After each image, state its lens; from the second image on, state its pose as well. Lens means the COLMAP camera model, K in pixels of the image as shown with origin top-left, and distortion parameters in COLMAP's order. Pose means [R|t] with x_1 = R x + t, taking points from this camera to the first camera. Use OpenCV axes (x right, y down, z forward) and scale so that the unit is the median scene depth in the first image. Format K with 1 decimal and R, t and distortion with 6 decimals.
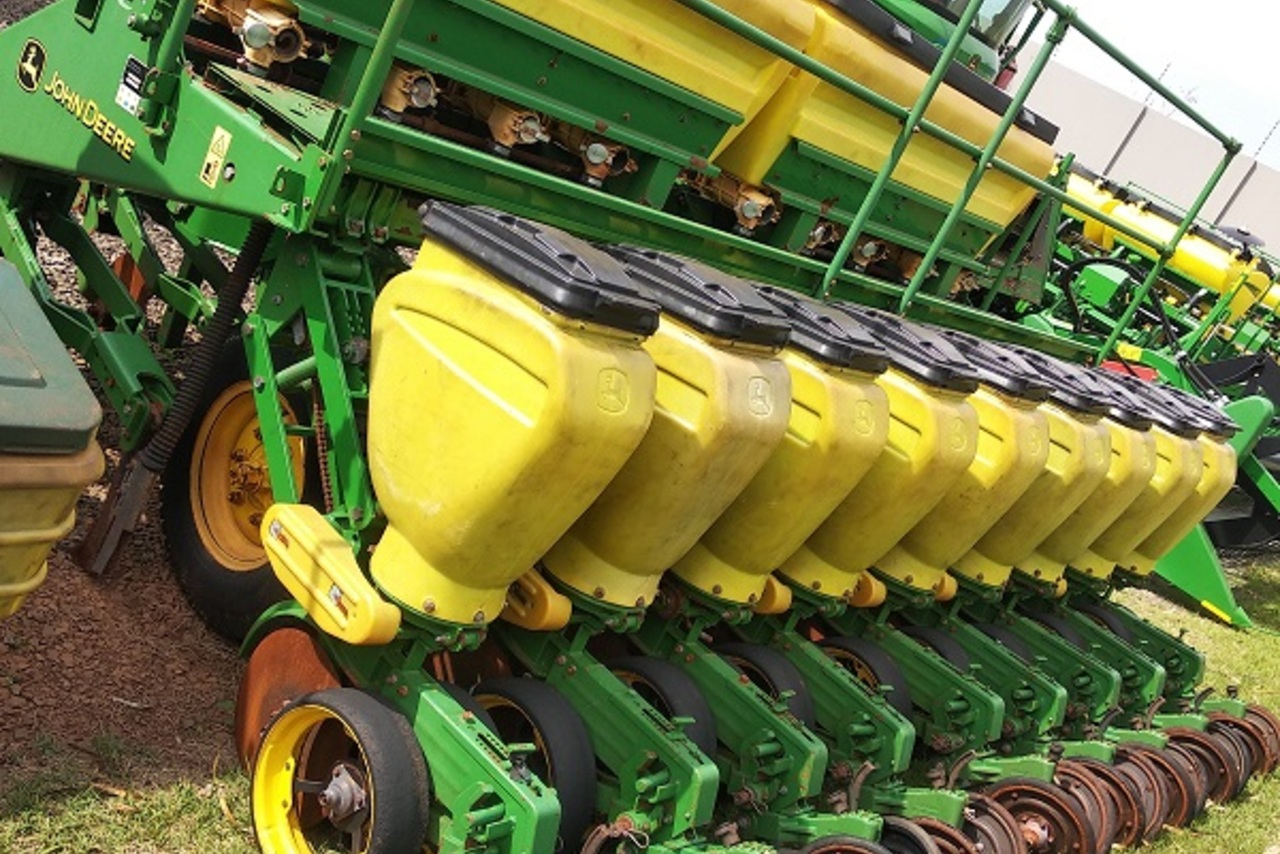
lens RADIAL K [[985.5, 0, 640.0], [0, 985.5, 427.0], [0, 0, 1]] dist [0.056068, -0.076123]
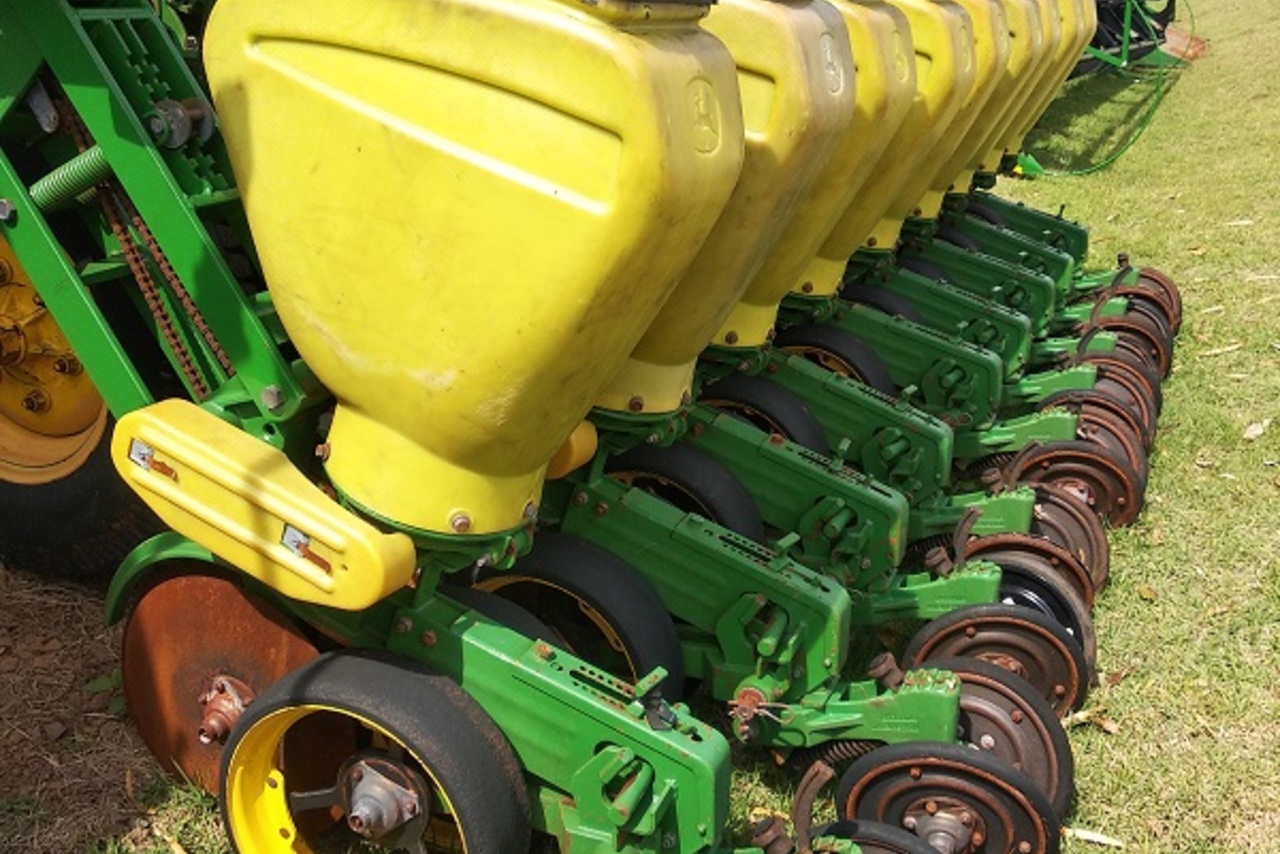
lens RADIAL K [[1156.4, 0, 640.2], [0, 1156.4, 369.8], [0, 0, 1]] dist [0.082457, -0.095150]
pose [[0.956671, -0.245680, 0.156274, -0.181326], [0.199794, 0.944308, 0.261467, -0.071981], [-0.211808, -0.218916, 0.952477, 0.279997]]
